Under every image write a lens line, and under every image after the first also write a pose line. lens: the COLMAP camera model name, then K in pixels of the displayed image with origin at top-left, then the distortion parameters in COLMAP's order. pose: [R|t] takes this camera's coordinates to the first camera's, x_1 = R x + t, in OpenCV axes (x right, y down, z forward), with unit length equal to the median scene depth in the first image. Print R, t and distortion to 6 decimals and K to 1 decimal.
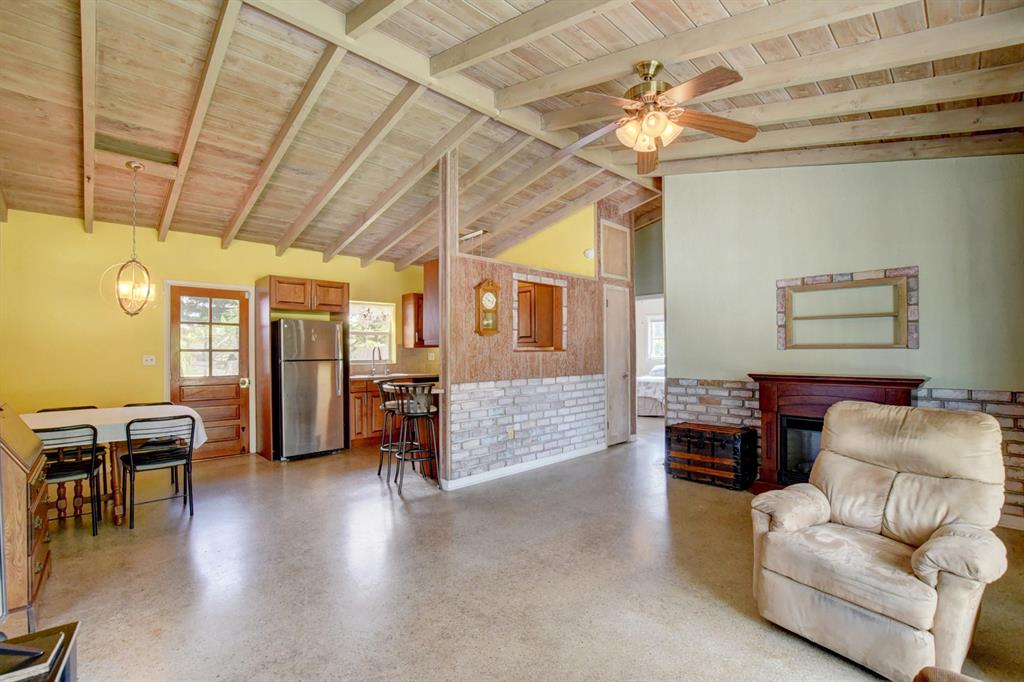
lens RADIAL K [[452.3, 0, 511.8], [0, 452.3, 347.9], [0, 0, 1]] dist [-0.036236, 0.006217]
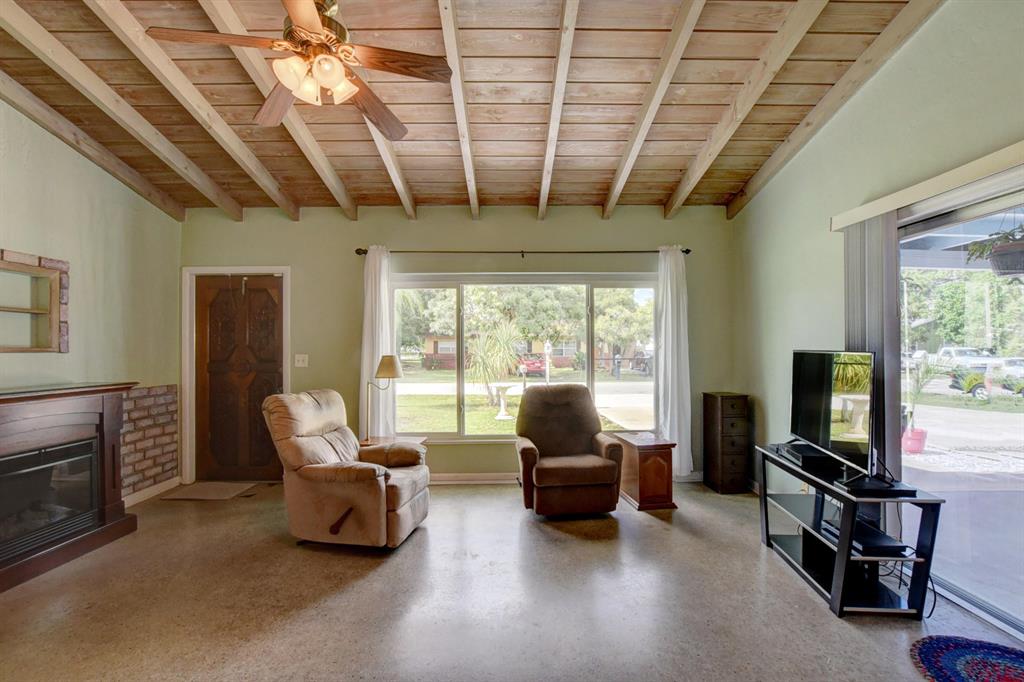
lens RADIAL K [[452.3, 0, 513.9], [0, 452.3, 347.5], [0, 0, 1]] dist [-0.036236, 0.006217]
pose [[-0.736532, 0.012360, 0.676290, -0.279164], [0.004495, 0.999900, -0.013379, 0.005530], [-0.676388, -0.006814, -0.736514, 0.780222]]
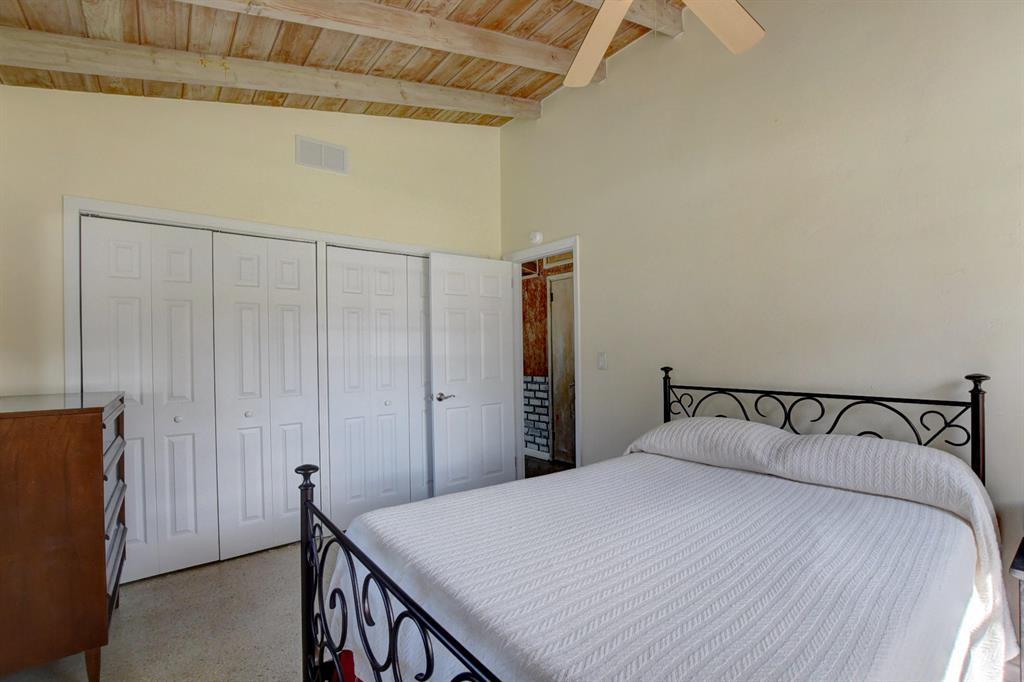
lens RADIAL K [[452.3, 0, 512.0], [0, 452.3, 346.5], [0, 0, 1]] dist [-0.036236, 0.006217]
pose [[-0.102180, 0.000087, -0.994766, 1.402024], [0.024260, 0.999703, -0.002405, -0.003035], [0.994470, -0.024378, -0.102152, 1.294056]]
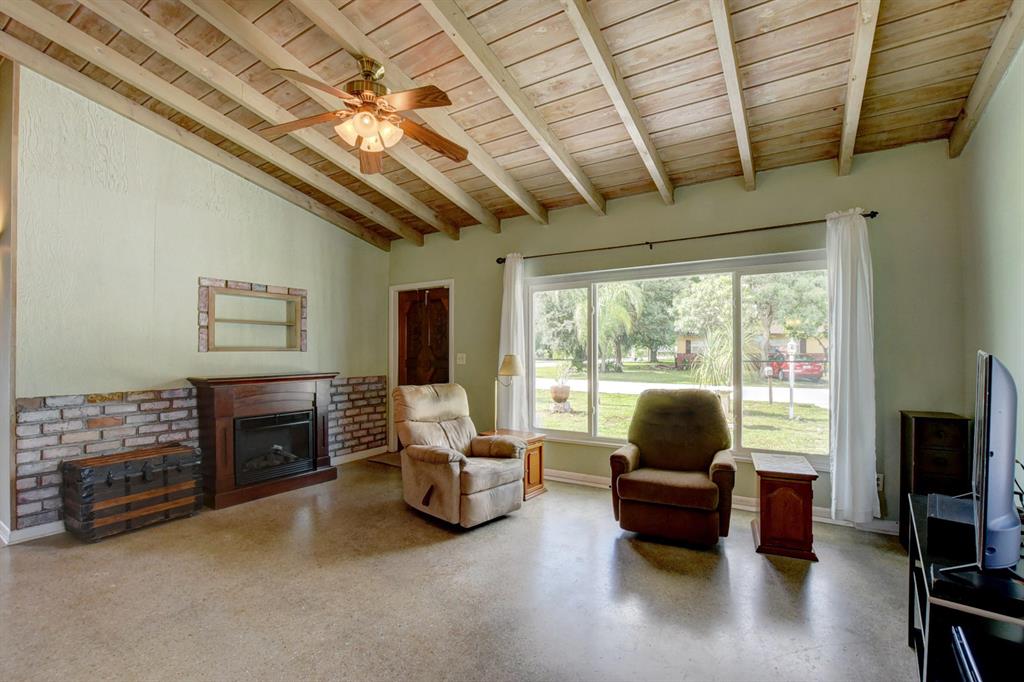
lens RADIAL K [[452.3, 0, 518.3], [0, 452.3, 348.7], [0, 0, 1]] dist [-0.036236, 0.006217]
pose [[-0.249363, 0.009153, 0.968367, -0.423929], [-0.001641, 0.999950, -0.009874, 0.004473], [-0.968409, -0.004052, -0.249335, 0.535007]]
